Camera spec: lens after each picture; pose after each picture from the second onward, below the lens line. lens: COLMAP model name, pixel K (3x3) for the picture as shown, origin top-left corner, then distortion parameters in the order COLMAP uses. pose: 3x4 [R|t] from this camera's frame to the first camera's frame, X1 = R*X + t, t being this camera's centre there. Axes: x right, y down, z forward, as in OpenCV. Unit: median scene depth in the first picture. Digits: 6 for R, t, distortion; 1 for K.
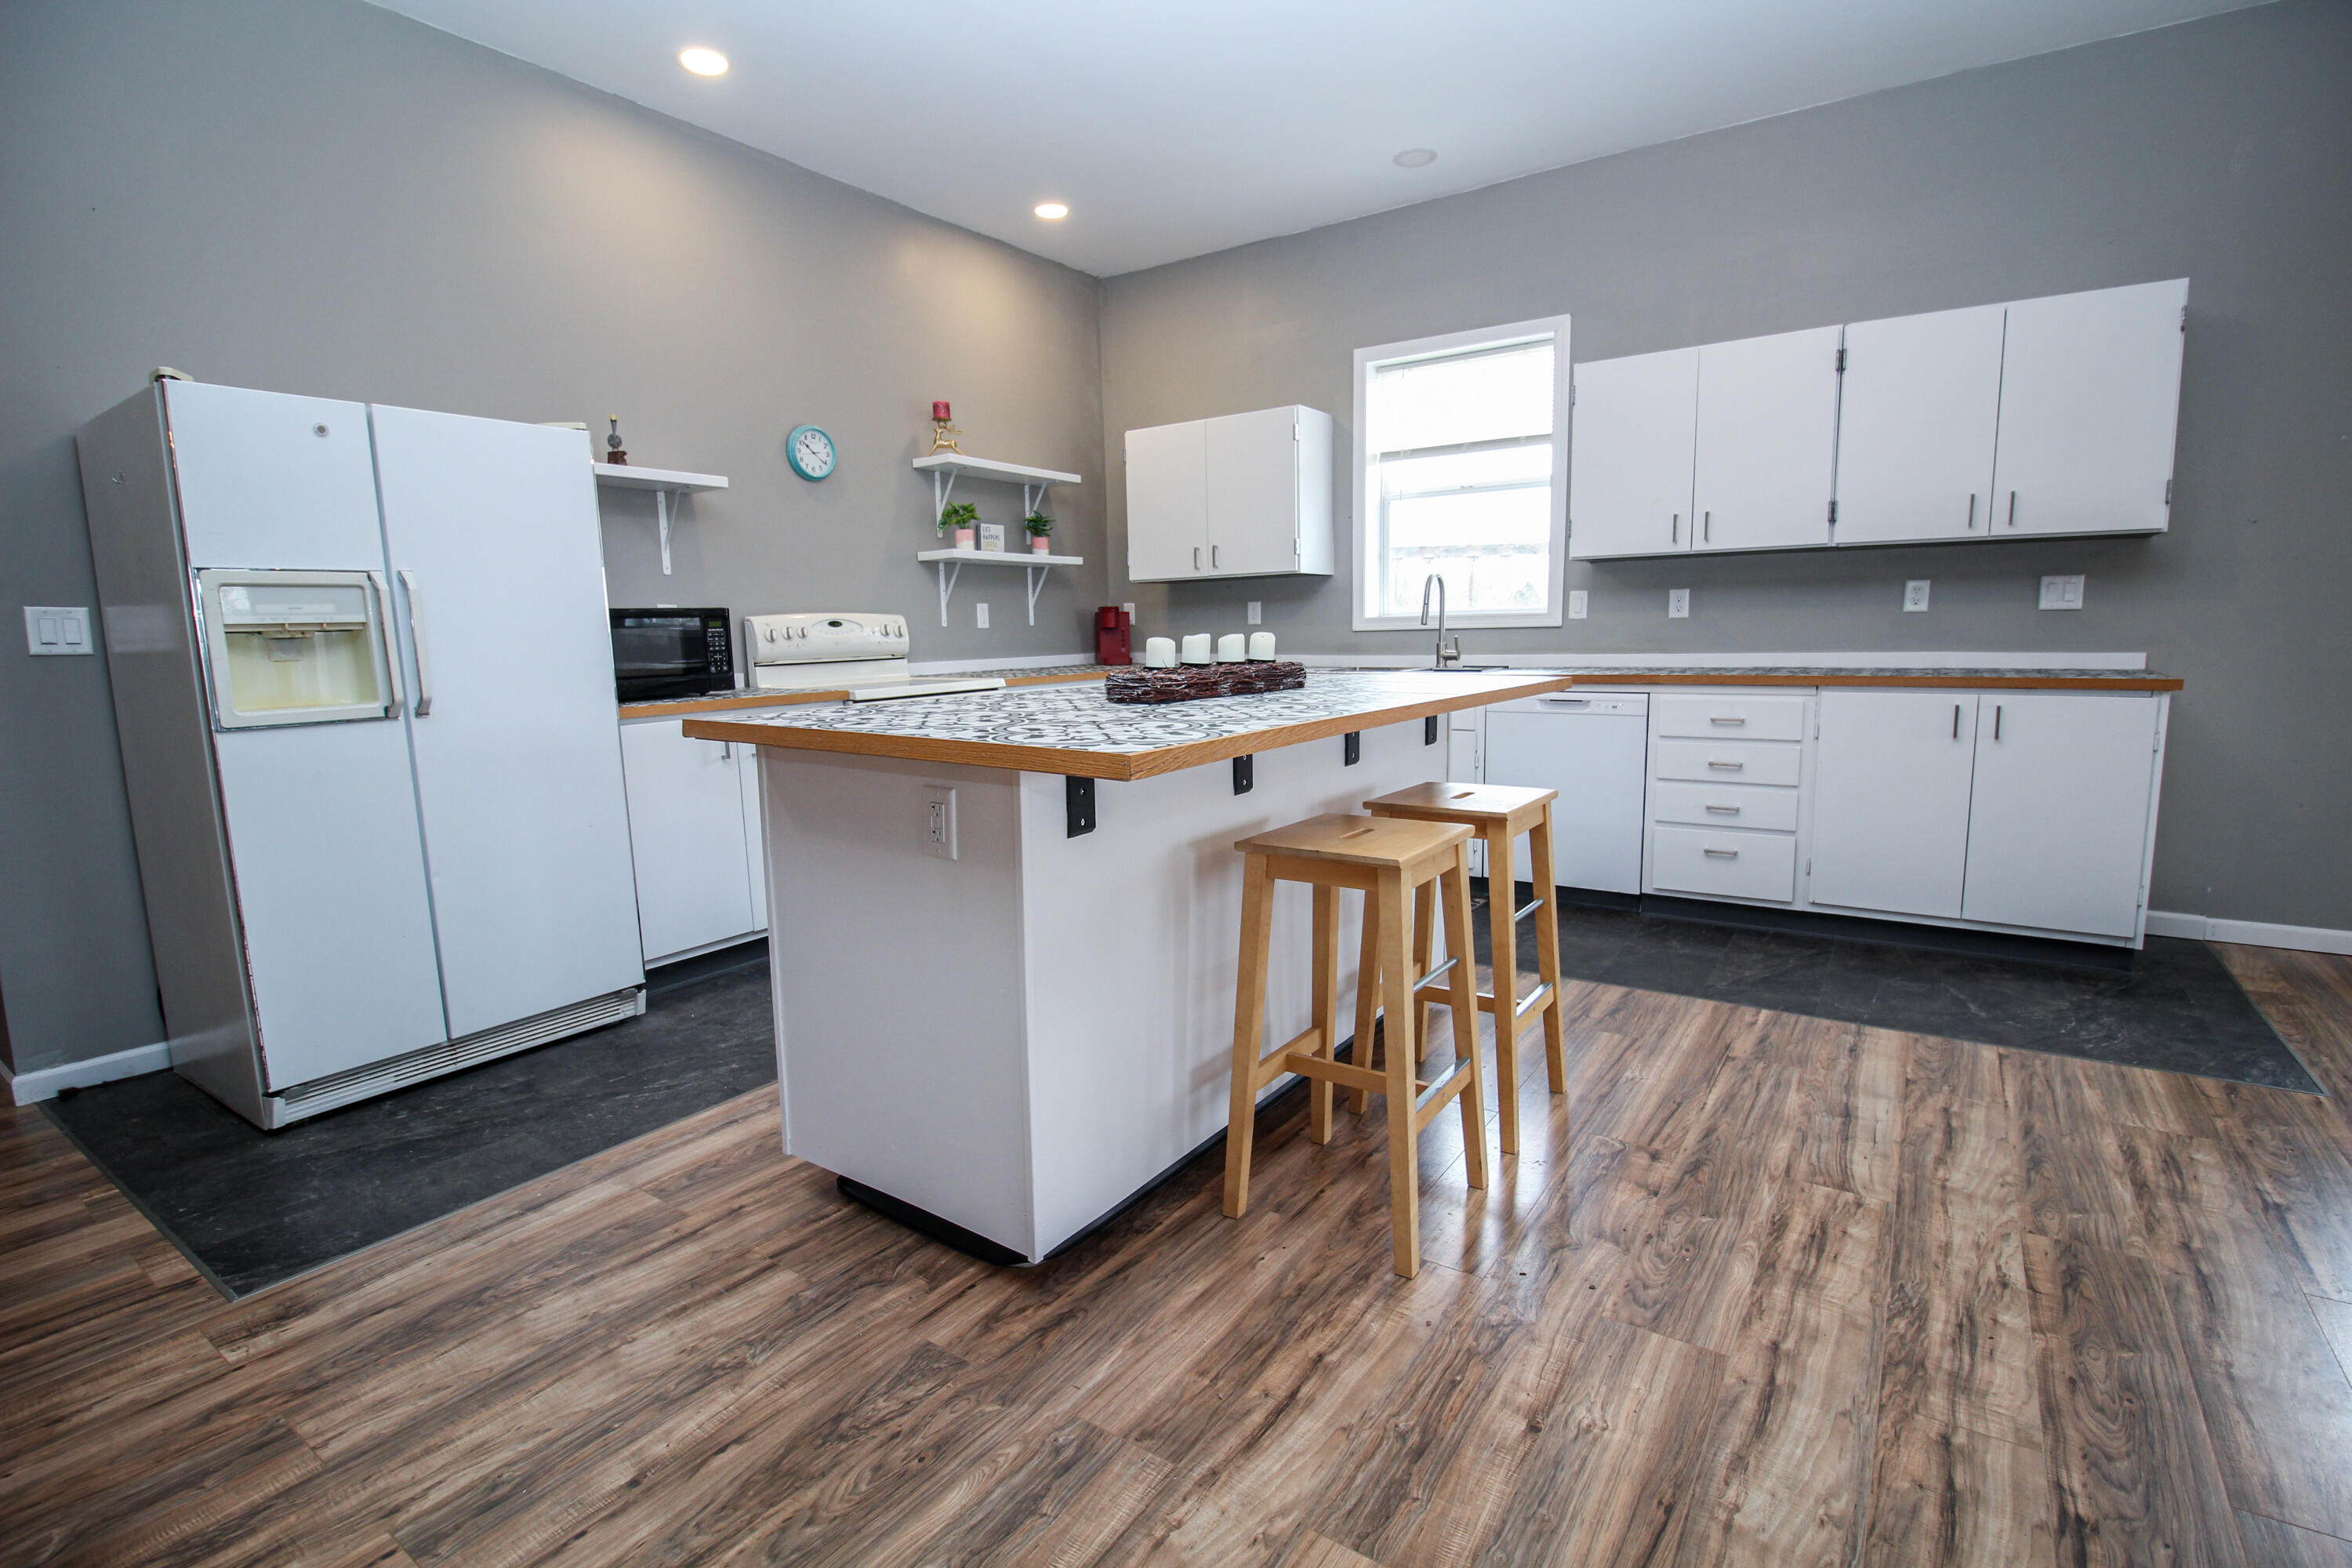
lens RADIAL K [[1086.3, 0, 1191.4], [0, 1086.3, 782.7], [0, 0, 1]] dist [-0.000421, -0.011549]
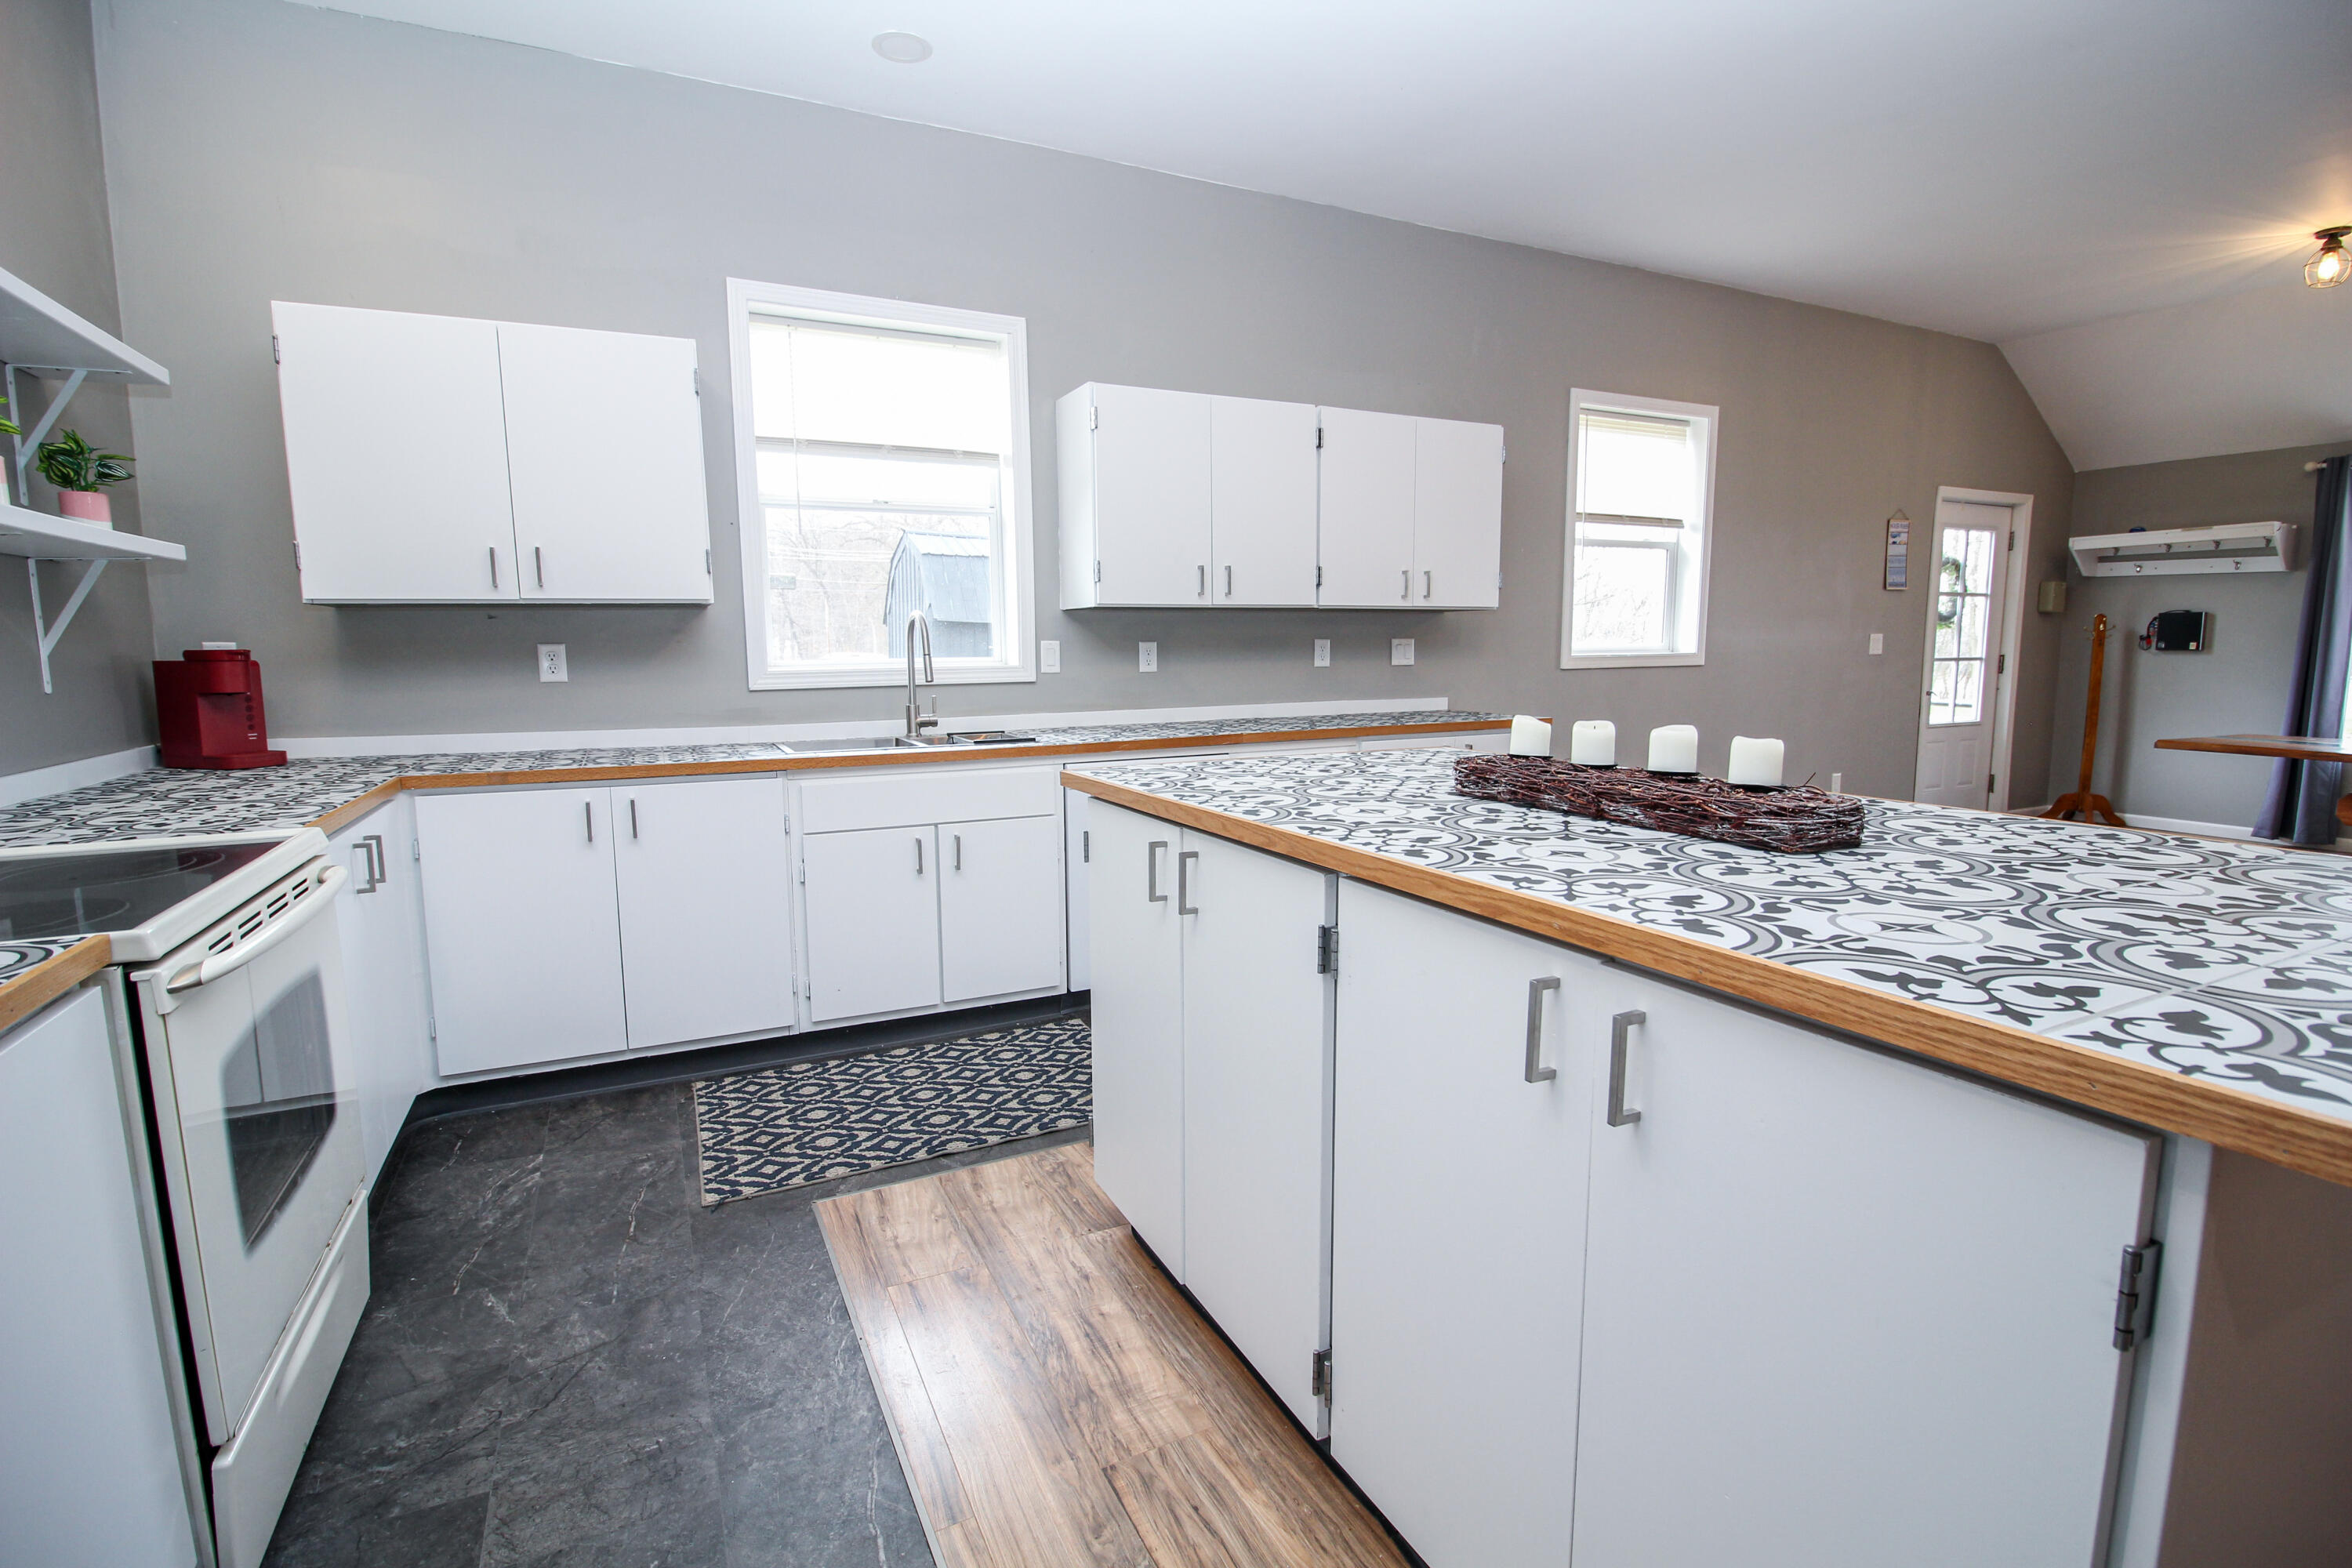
lens RADIAL K [[1106.4, 0, 1177.2], [0, 1106.4, 784.7], [0, 0, 1]] dist [-0.005100, -0.006852]
pose [[0.479760, -0.096186, 0.872111, -0.460586], [0.124002, 0.991429, 0.041131, -0.107411], [-0.868593, 0.088411, 0.487576, 0.606879]]
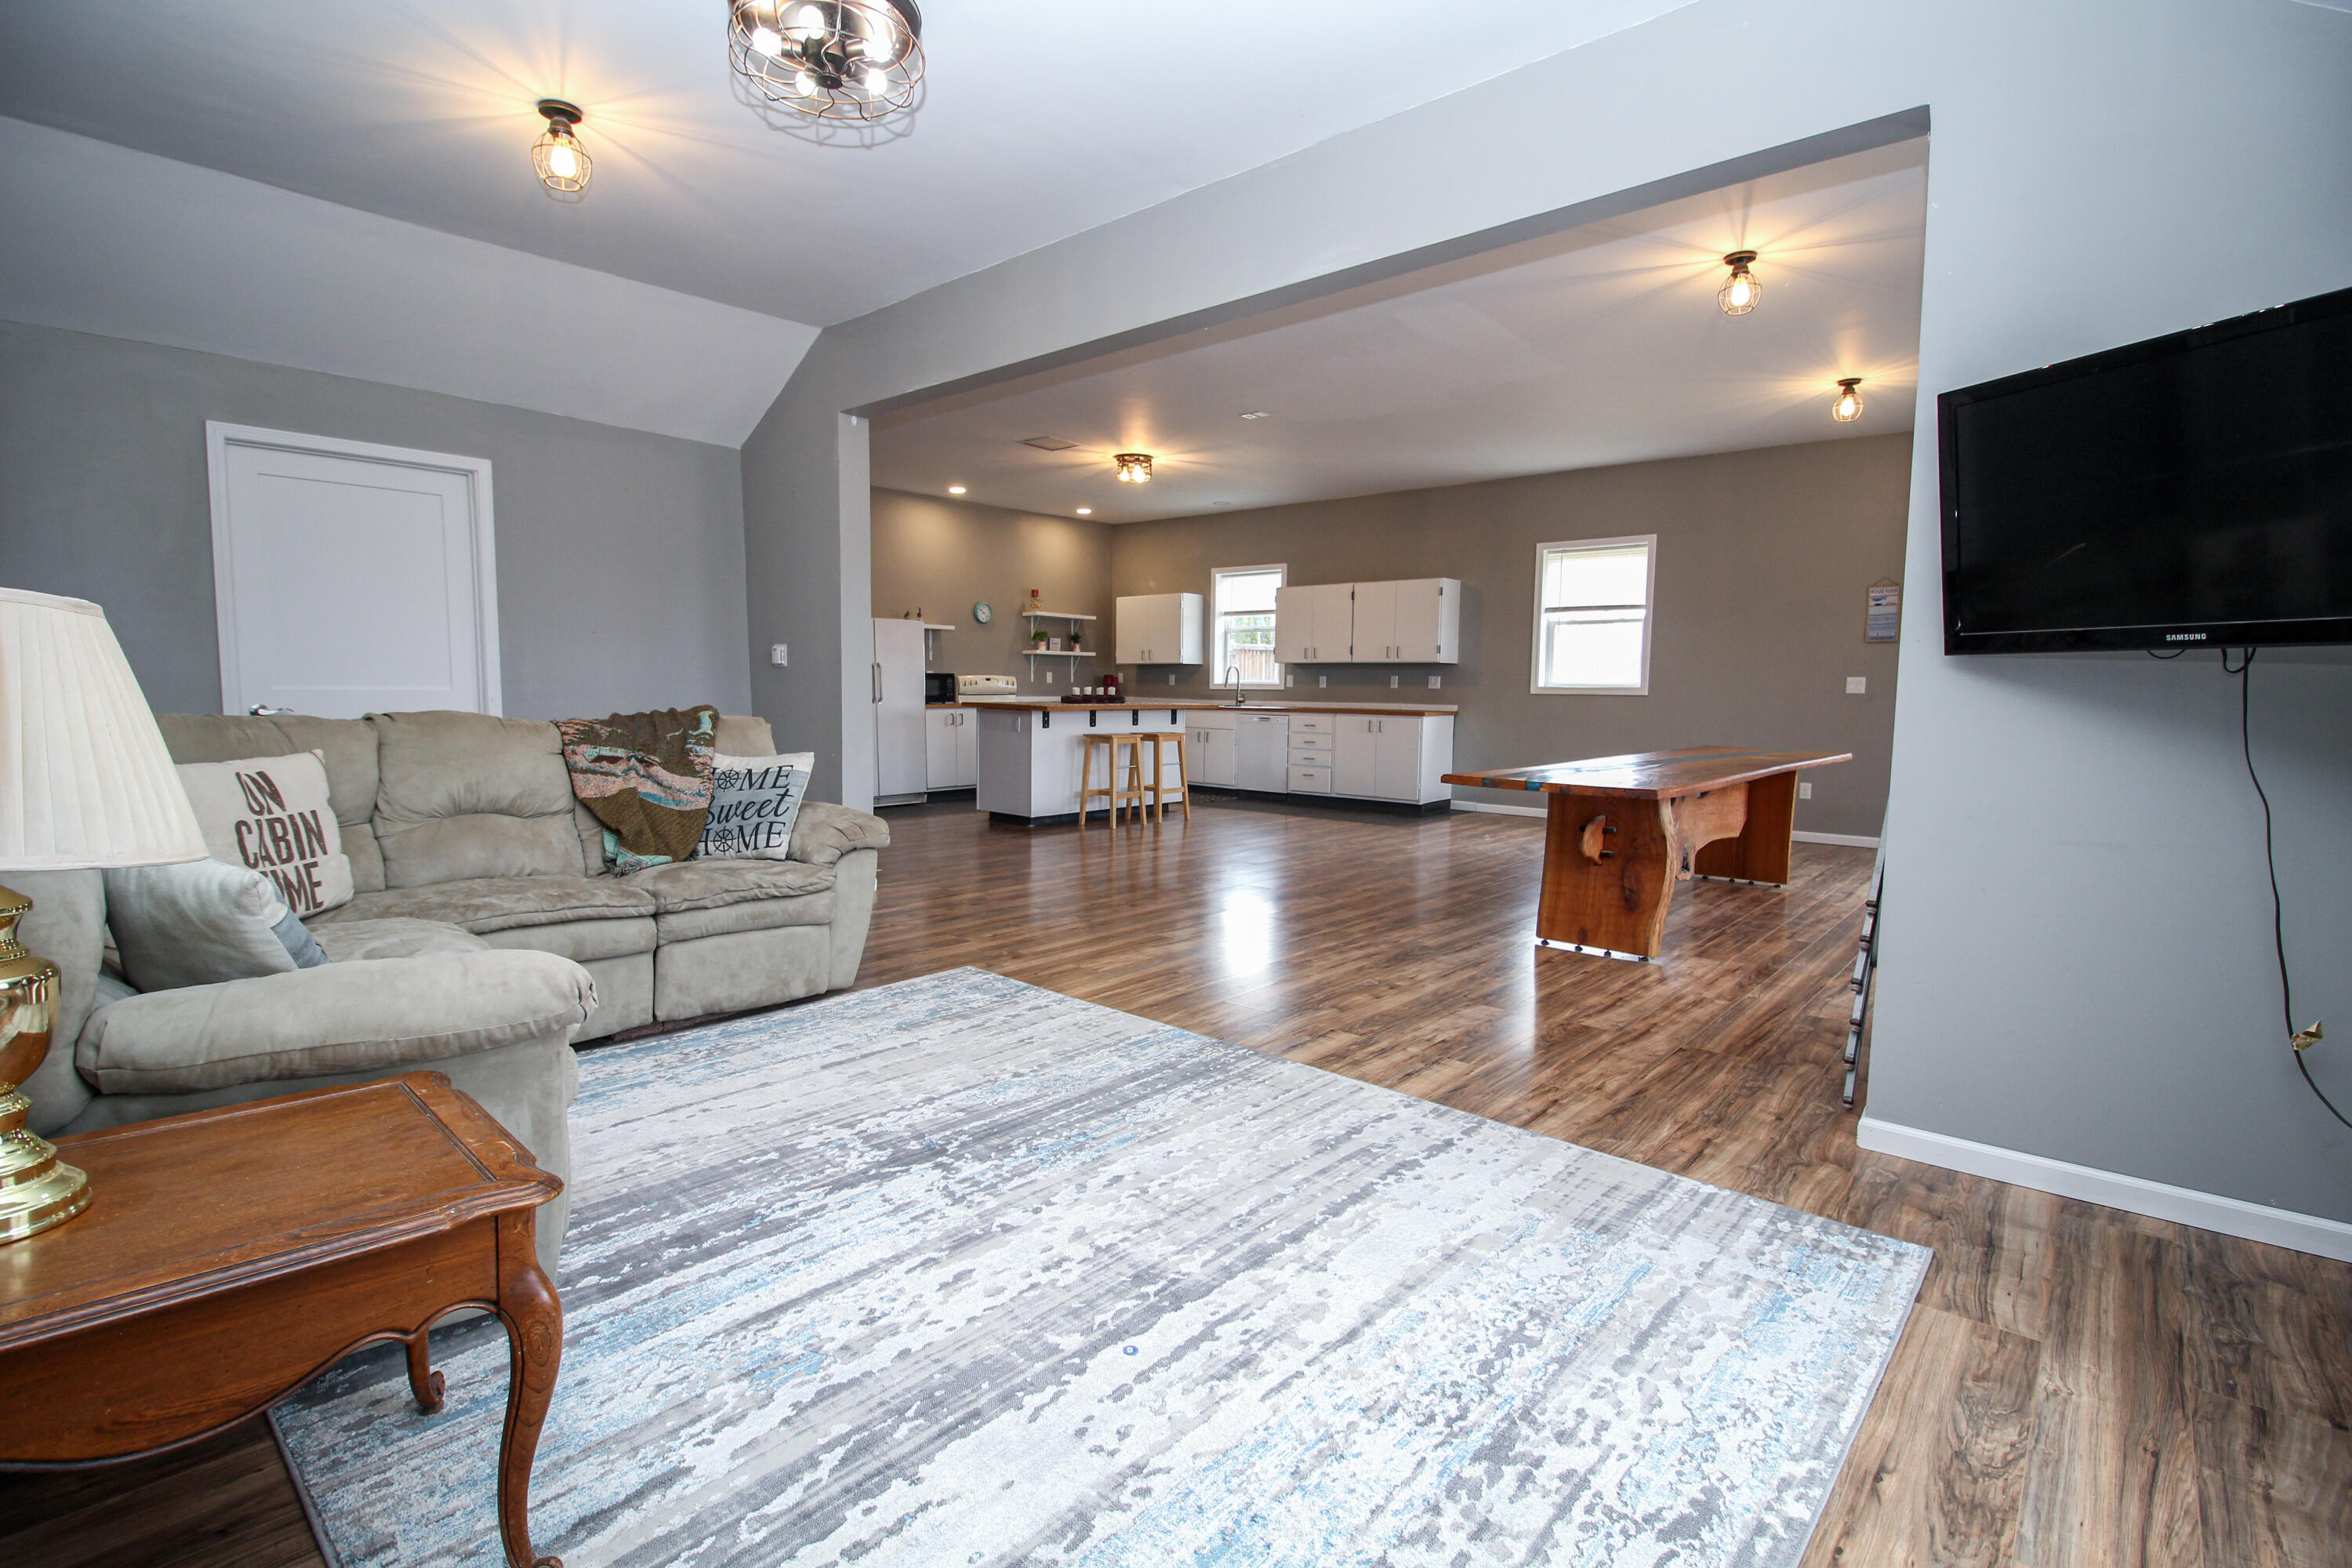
lens RADIAL K [[1086.3, 0, 1181.6], [0, 1086.3, 782.6], [0, 0, 1]] dist [-0.000421, -0.011549]
pose [[0.993000, 0.040788, -0.110850, 0.485936], [-0.046352, 0.997767, -0.048085, 0.229593], [0.108641, 0.052887, 0.992673, -1.718838]]
